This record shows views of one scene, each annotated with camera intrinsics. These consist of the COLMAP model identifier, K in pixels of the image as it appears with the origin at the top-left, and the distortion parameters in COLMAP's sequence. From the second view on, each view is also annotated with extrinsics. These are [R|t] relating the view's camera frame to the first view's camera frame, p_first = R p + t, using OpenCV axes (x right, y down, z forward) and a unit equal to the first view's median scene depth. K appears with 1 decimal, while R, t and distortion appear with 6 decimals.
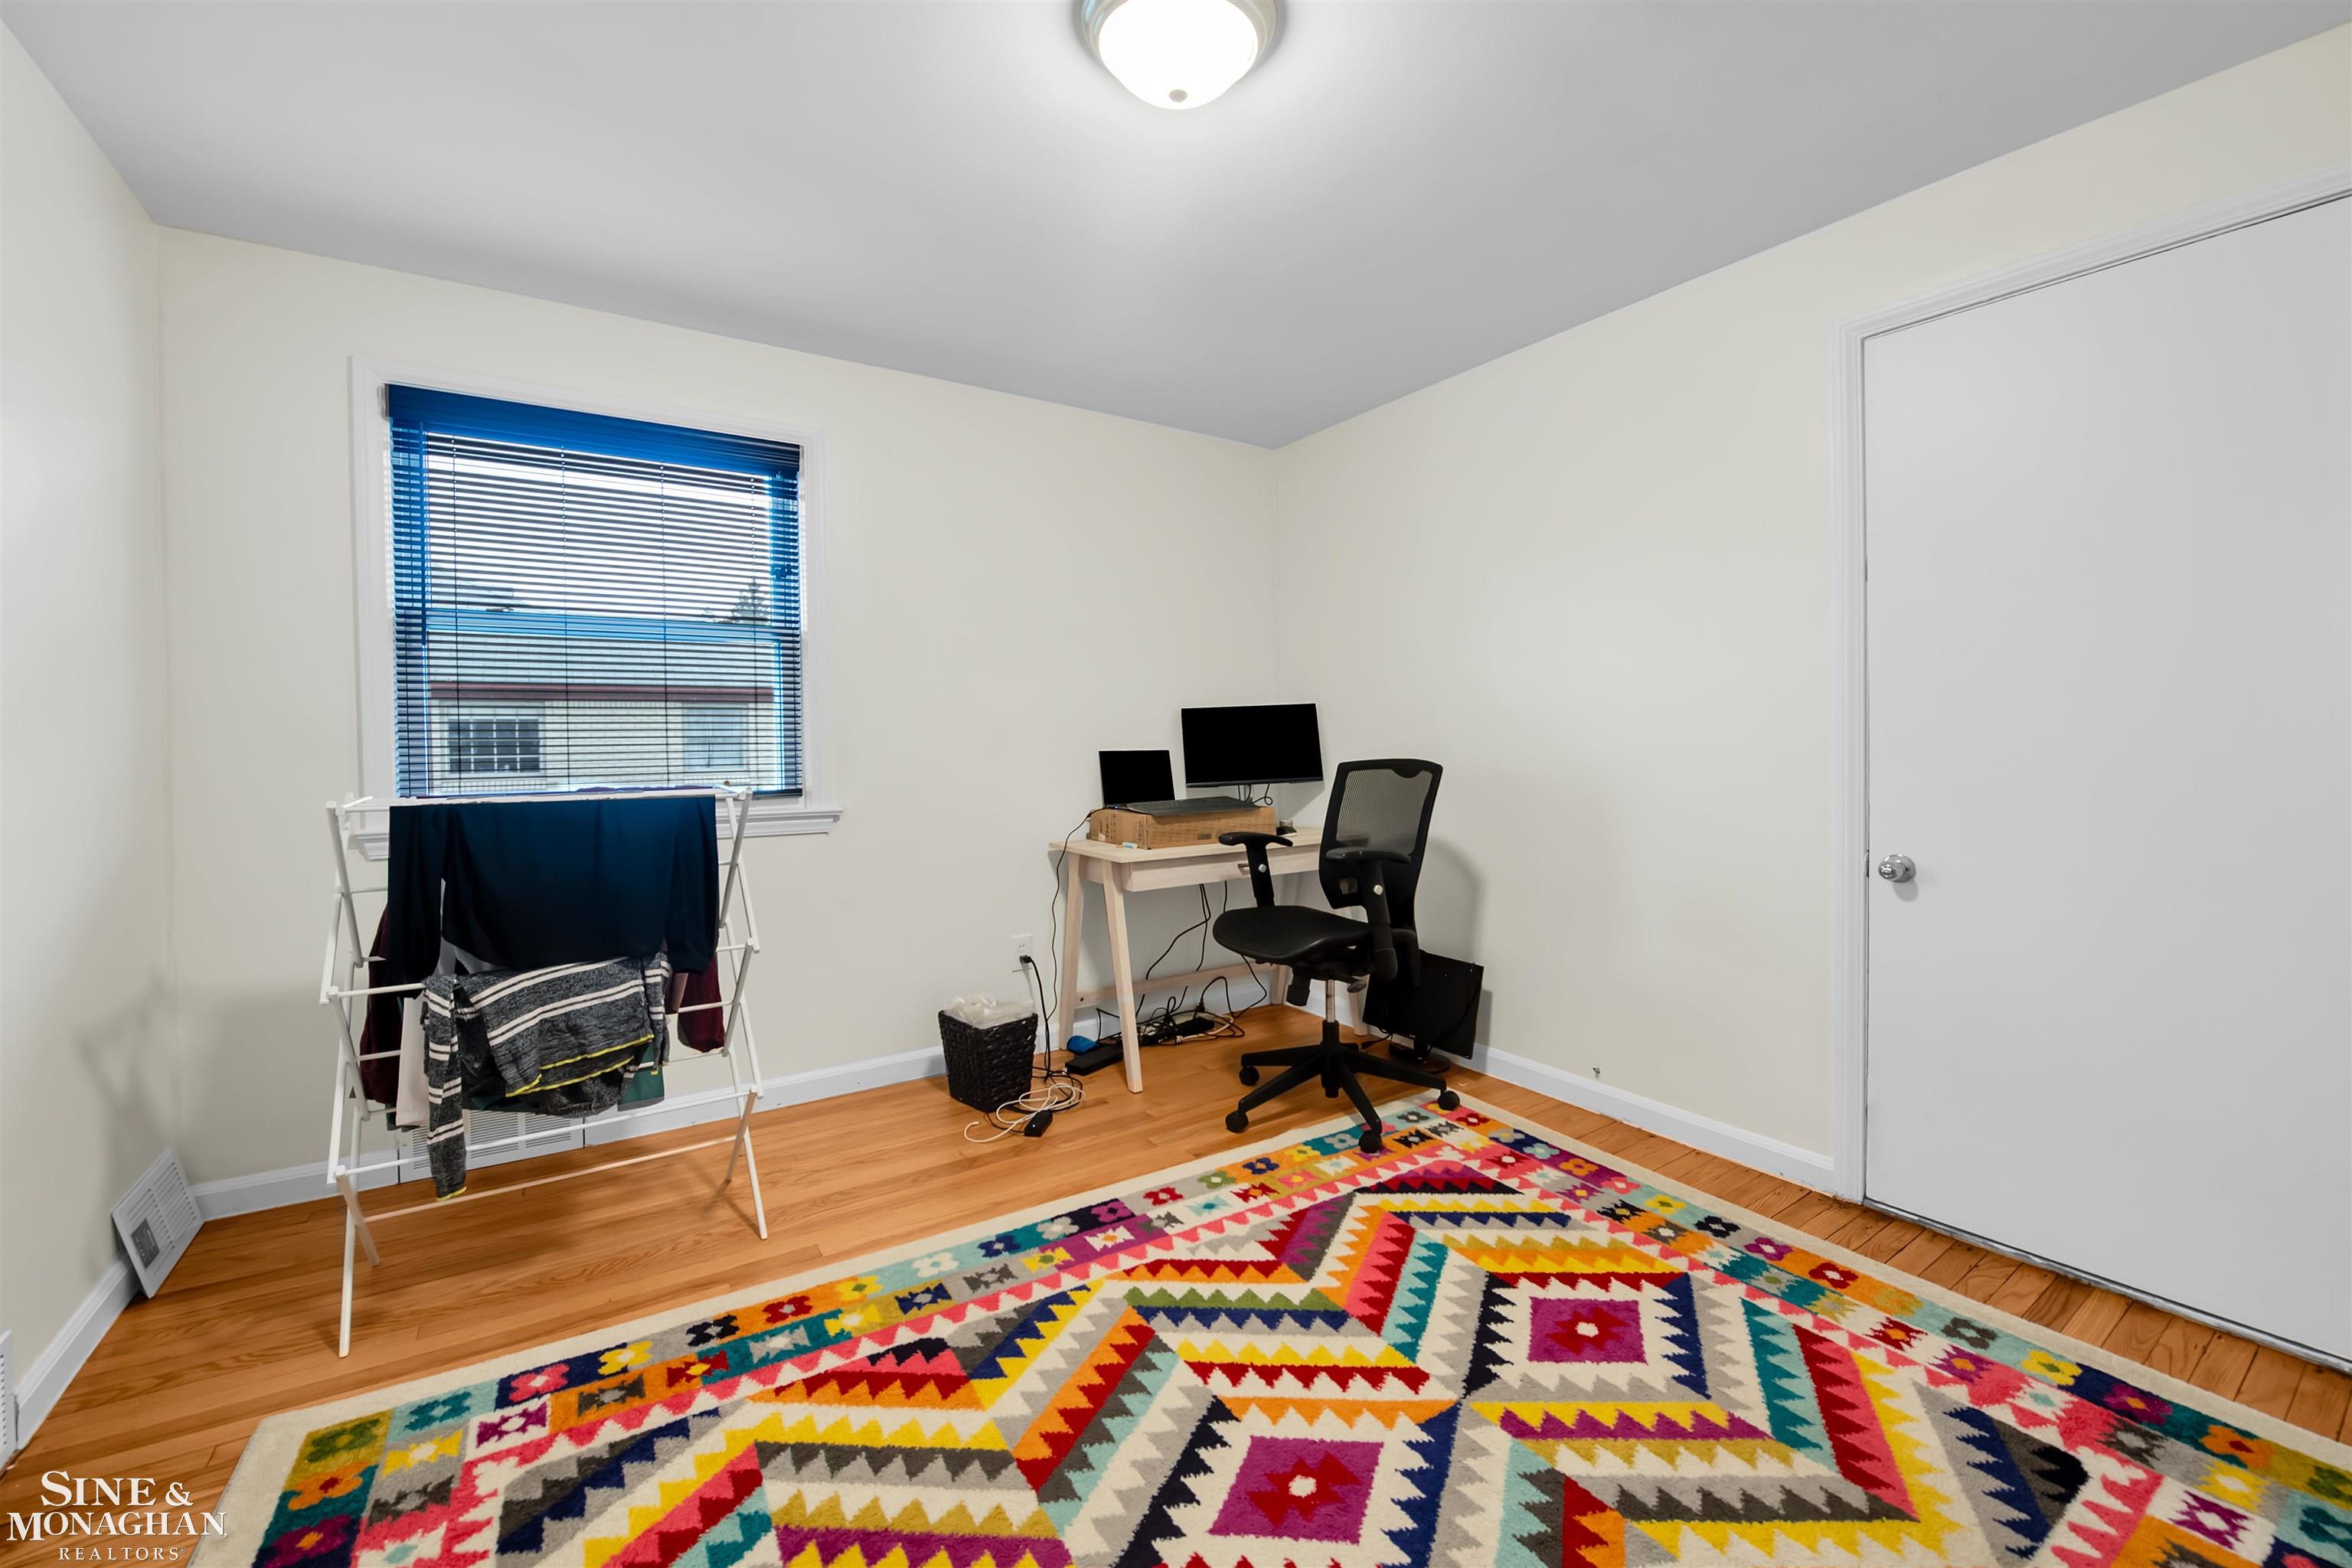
lens RADIAL K [[959.7, 0, 1186.7], [0, 959.7, 777.9], [0, 0, 1]] dist [-0.012434, -0.000648]
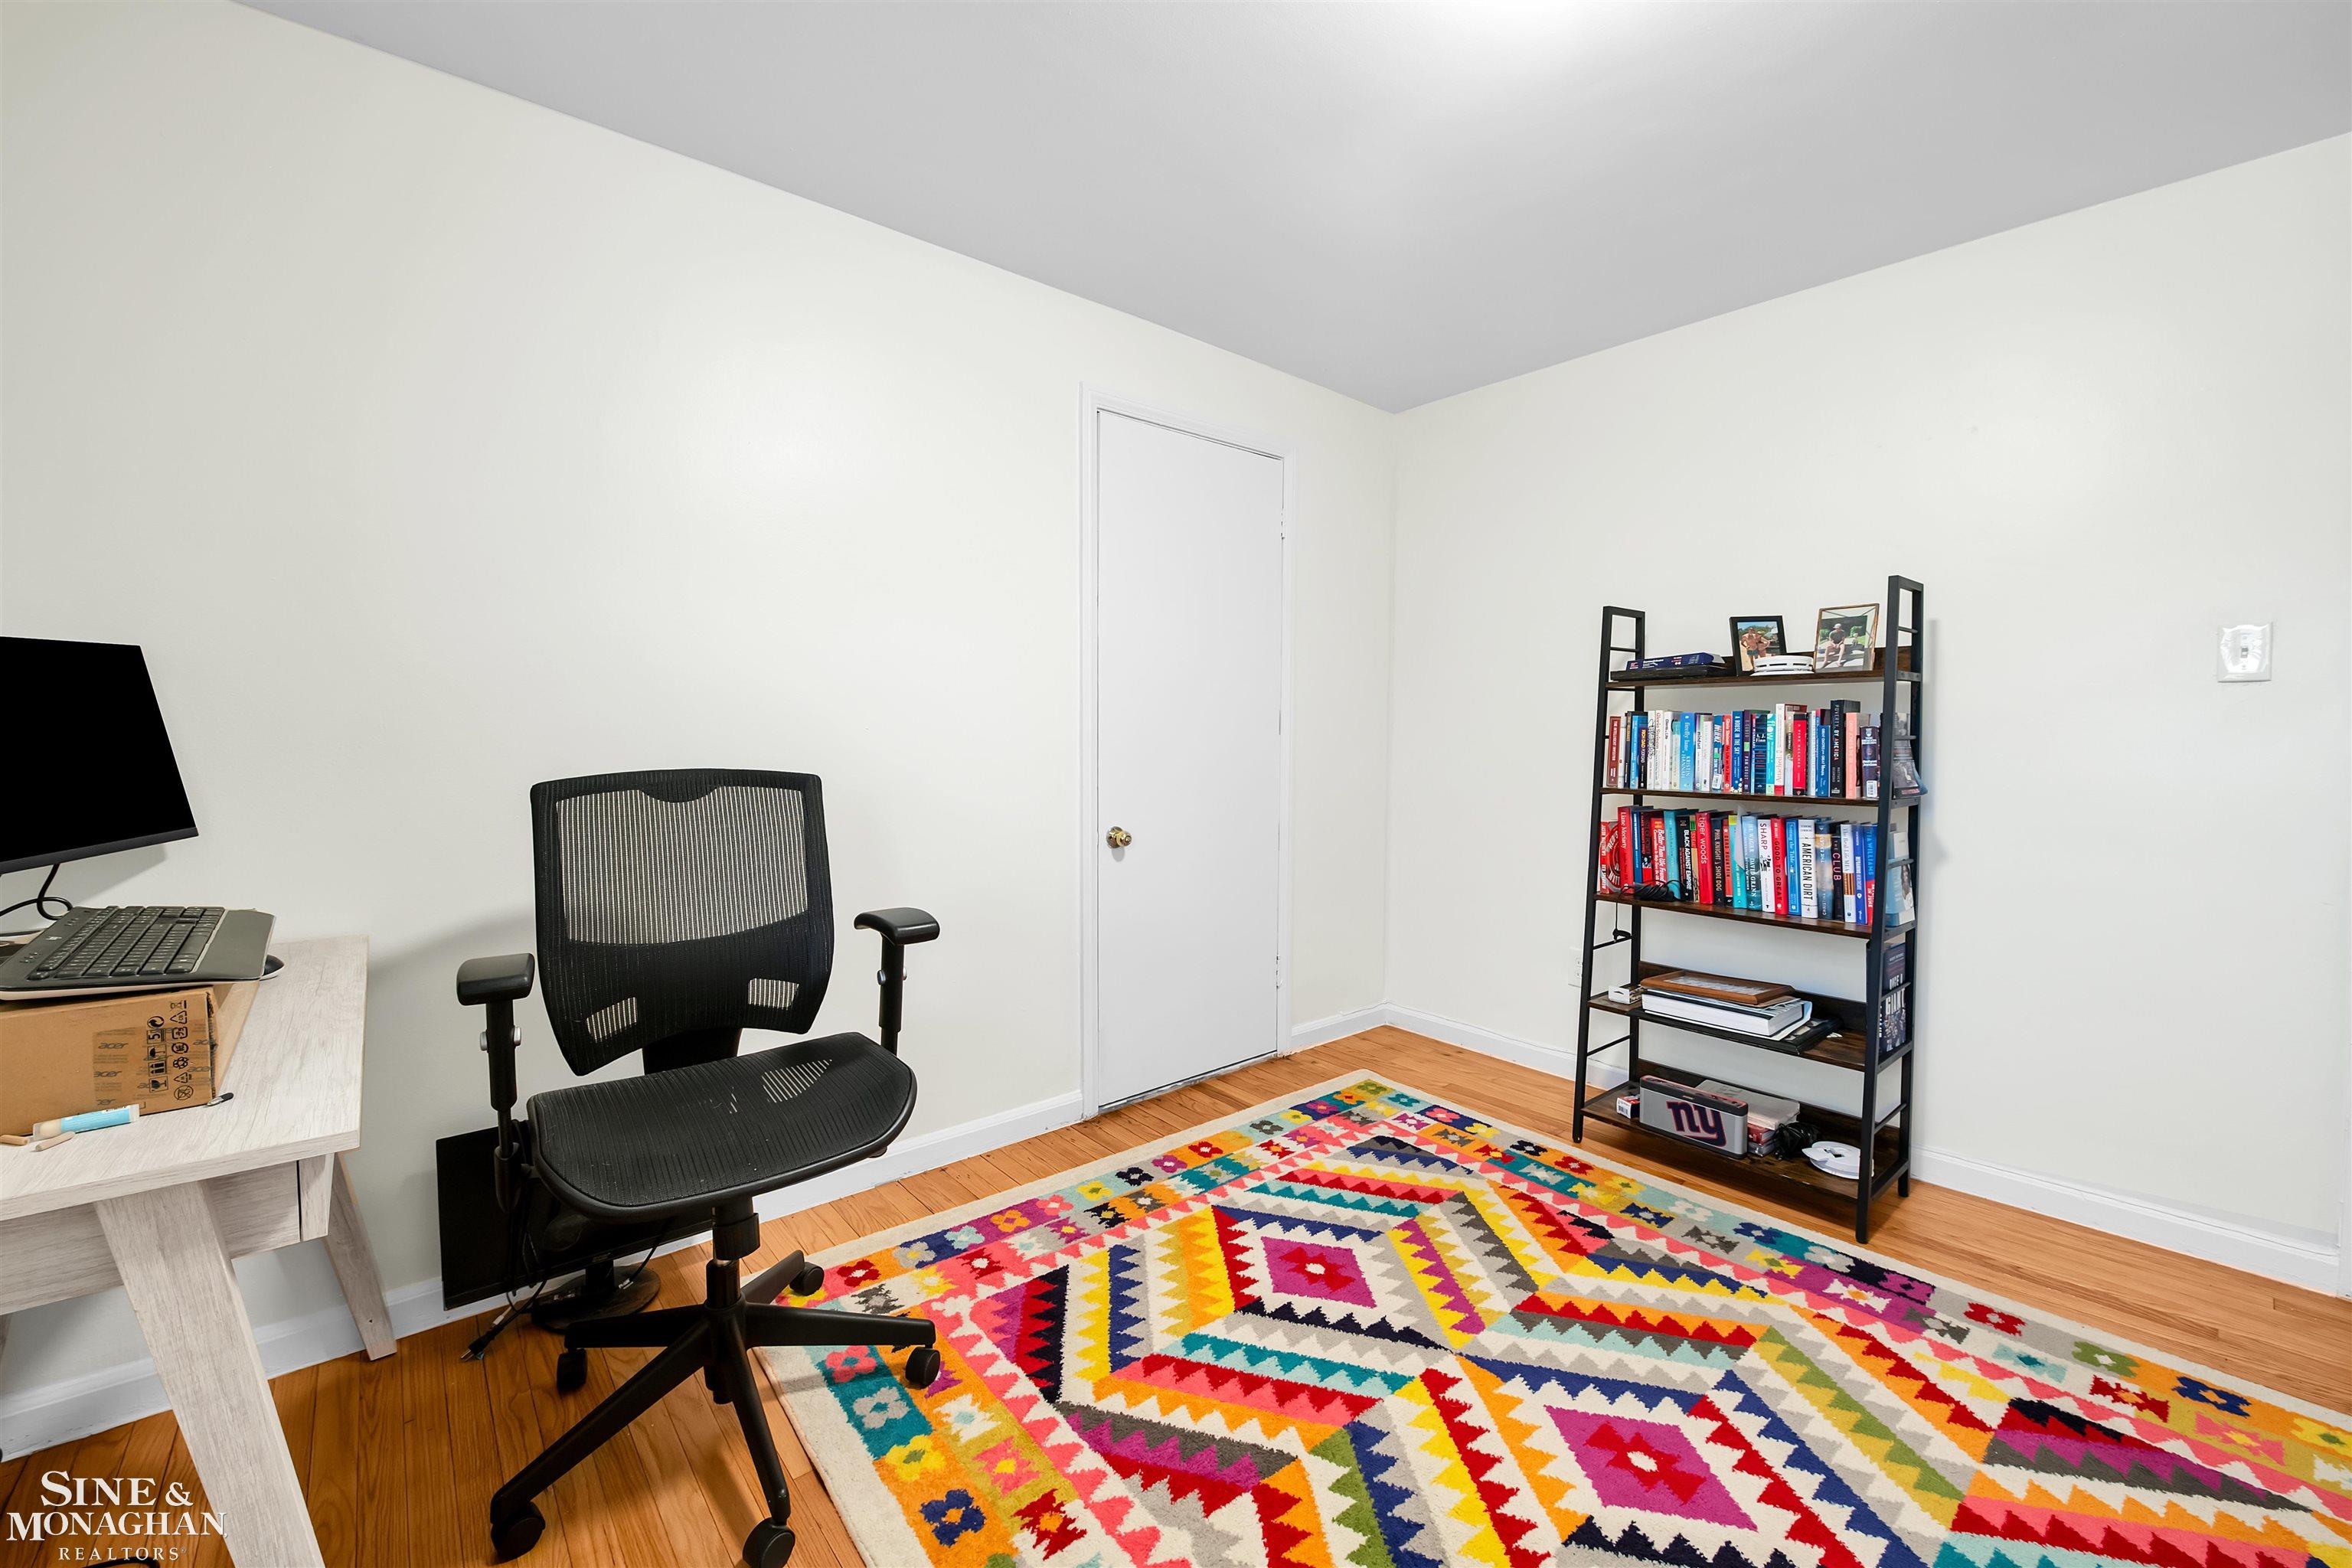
lens RADIAL K [[959.7, 0, 1188.6], [0, 959.7, 769.3], [0, 0, 1]] dist [-0.012434, -0.000648]
pose [[-0.136577, -0.035027, 0.990010, -0.602363], [0.037128, 0.998492, 0.040449, -0.050256], [-0.989933, 0.042281, -0.135071, 1.193005]]
